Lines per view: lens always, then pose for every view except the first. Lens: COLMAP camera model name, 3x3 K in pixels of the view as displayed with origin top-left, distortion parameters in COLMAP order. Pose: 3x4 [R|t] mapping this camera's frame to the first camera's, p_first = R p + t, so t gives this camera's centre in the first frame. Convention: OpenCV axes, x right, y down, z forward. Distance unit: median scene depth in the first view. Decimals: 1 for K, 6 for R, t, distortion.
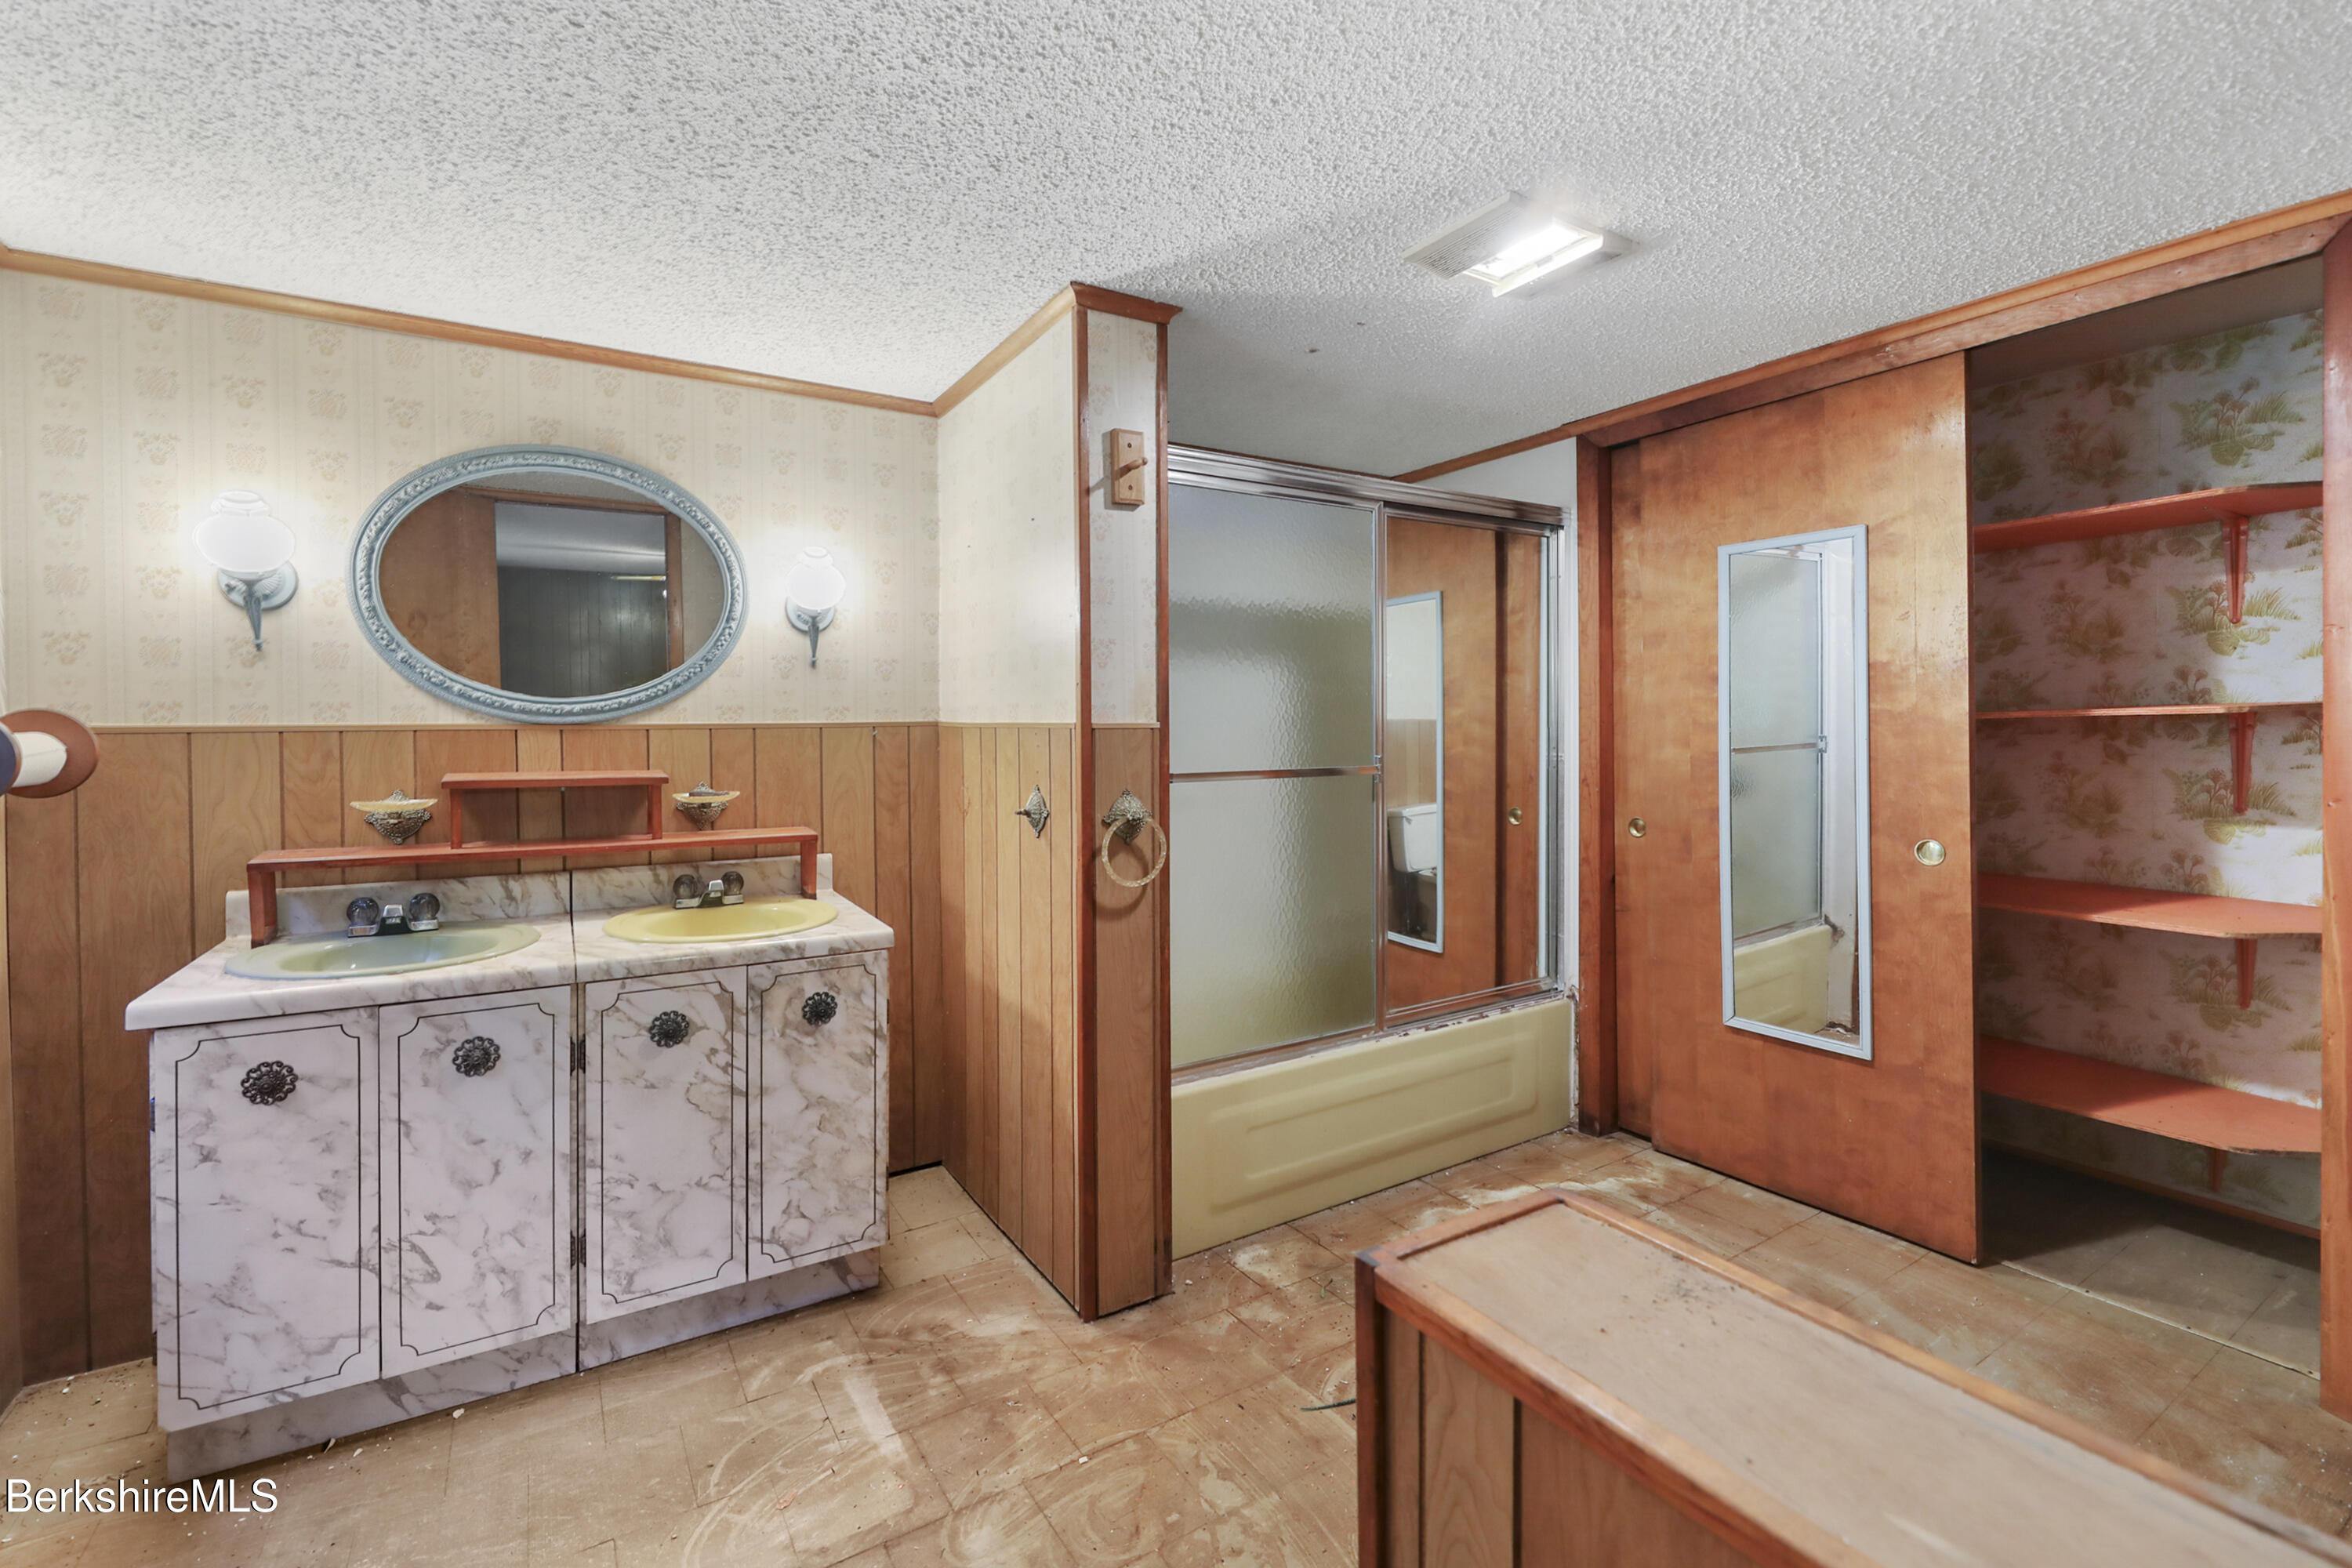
lens RADIAL K [[984.4, 0, 1172.3], [0, 984.4, 763.2], [0, 0, 1]] dist [-0.001962, 0.000136]
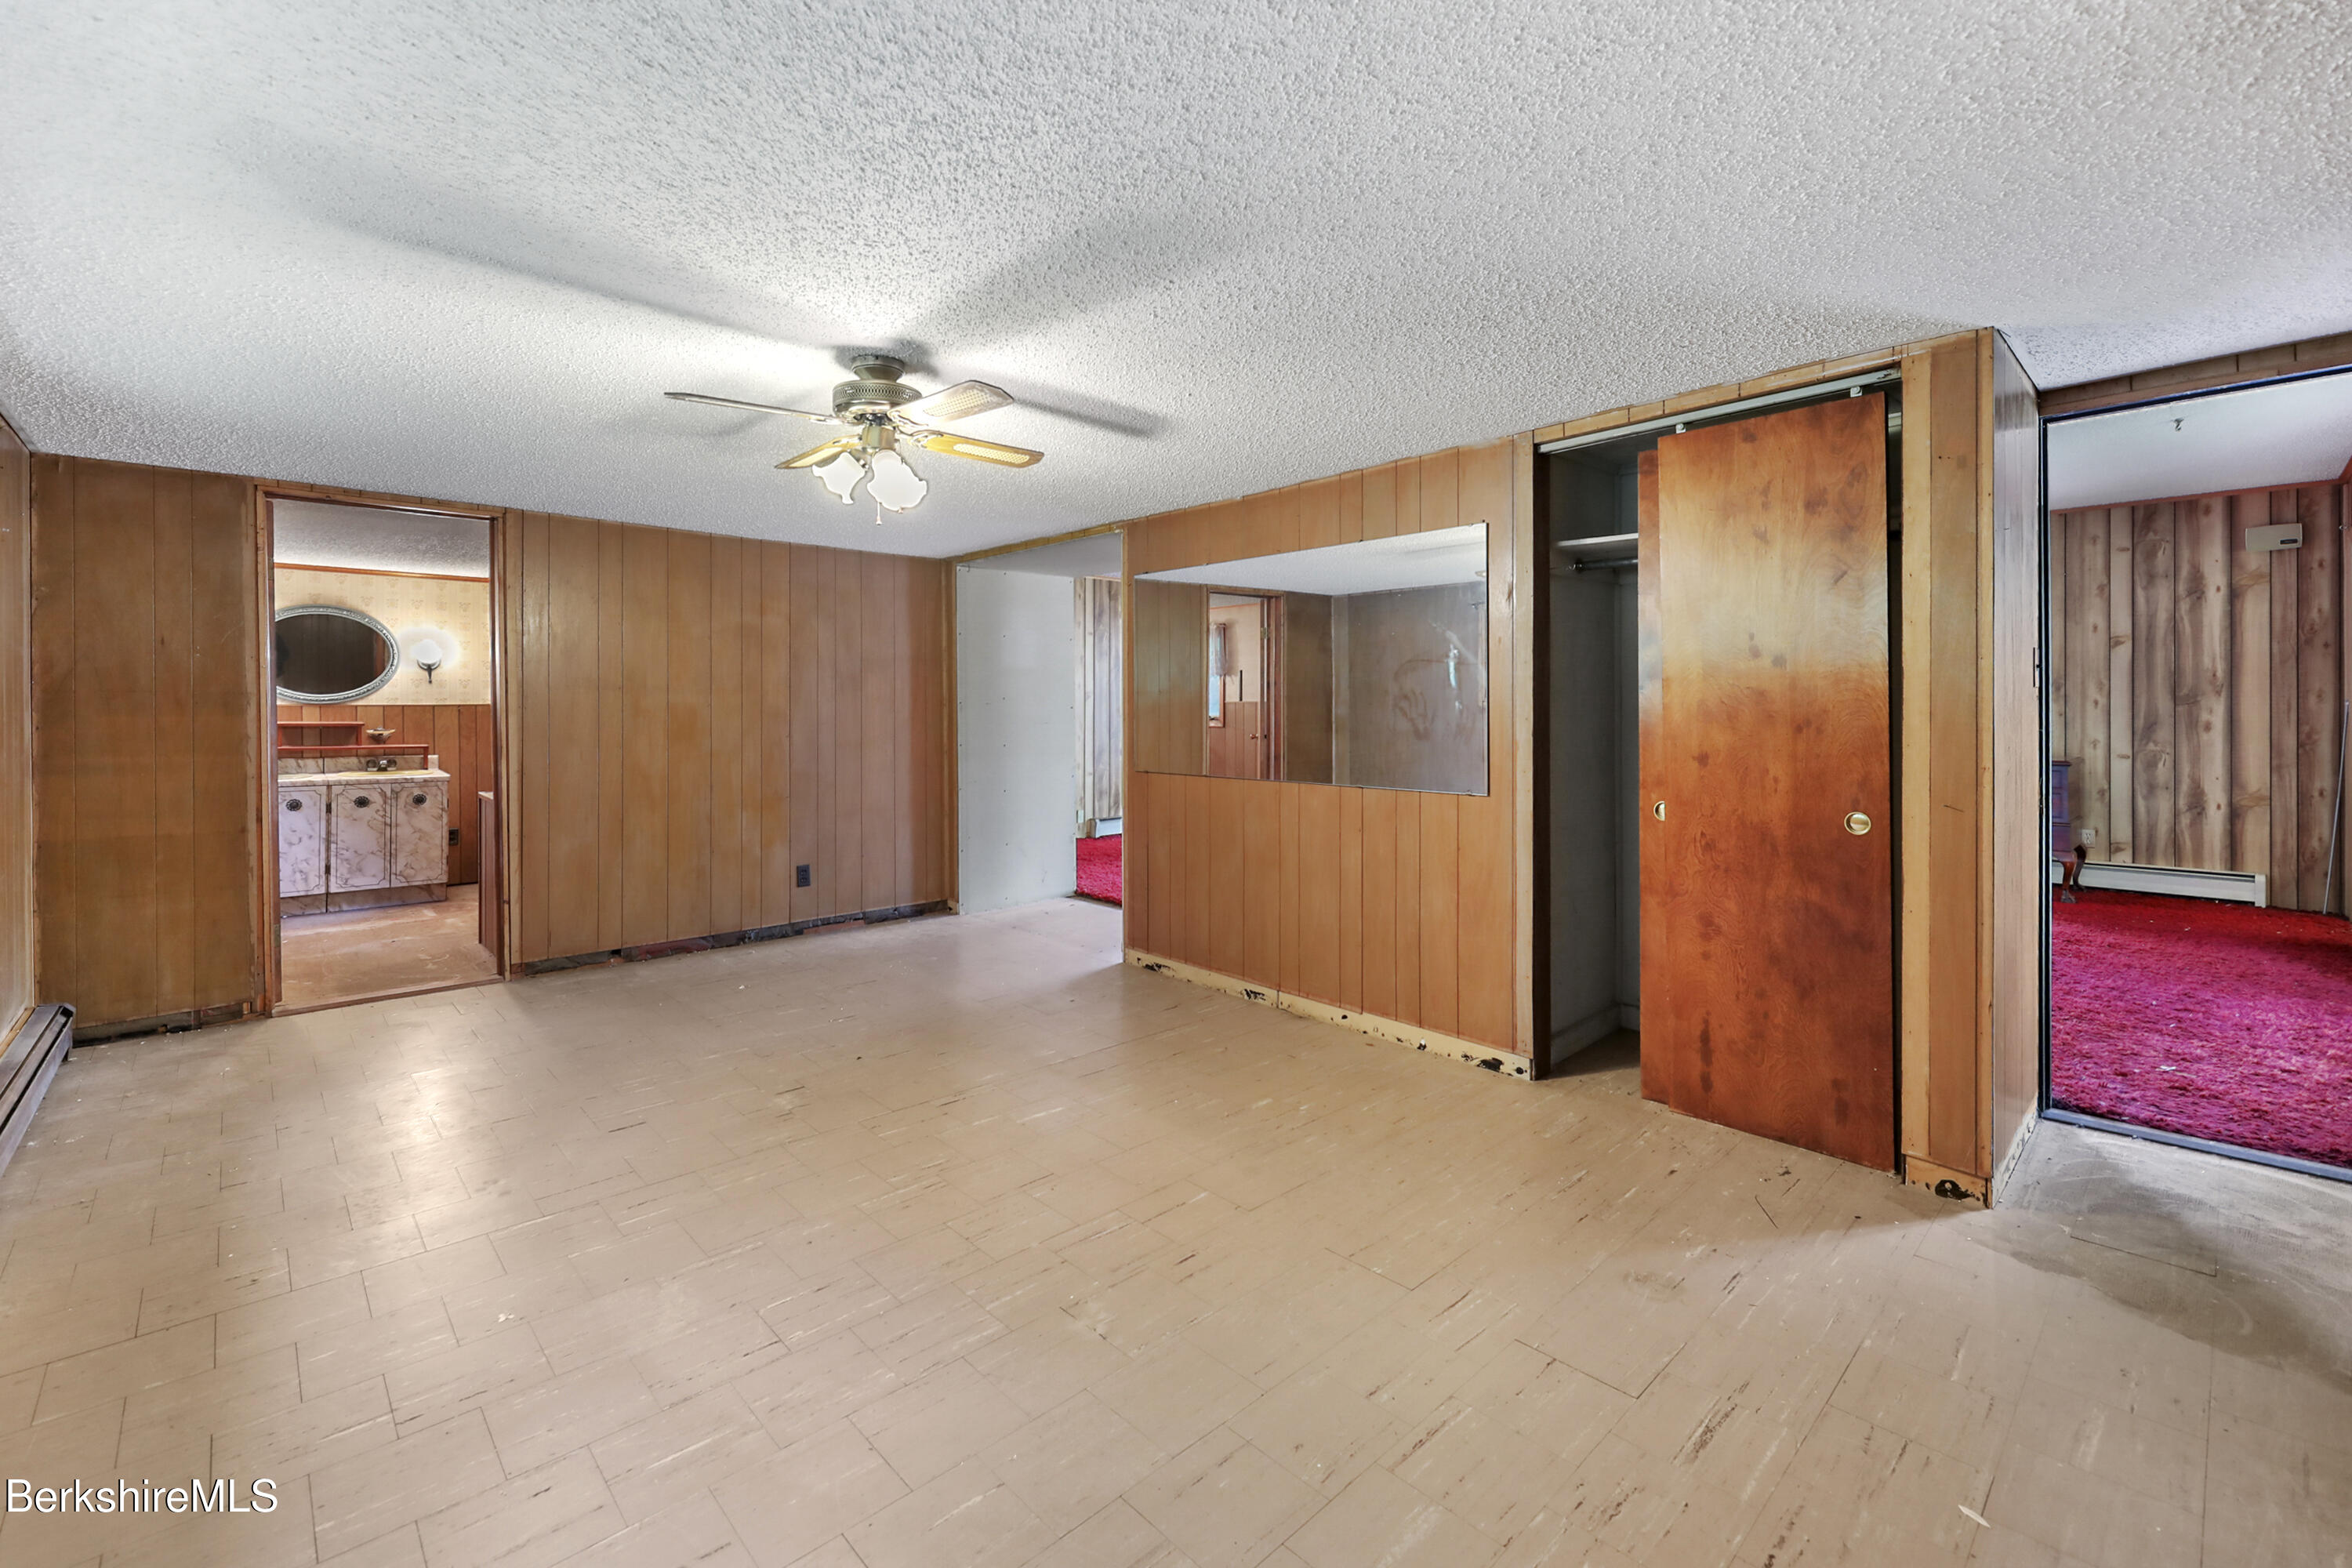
lens RADIAL K [[984.4, 0, 1189.3], [0, 984.4, 719.9], [0, 0, 1]] dist [-0.001962, 0.000136]
pose [[0.980102, 0.001129, 0.198491, 1.306188], [0.002156, 0.999864, -0.016336, 0.057920], [-0.198482, 0.016439, 0.979967, -2.337936]]
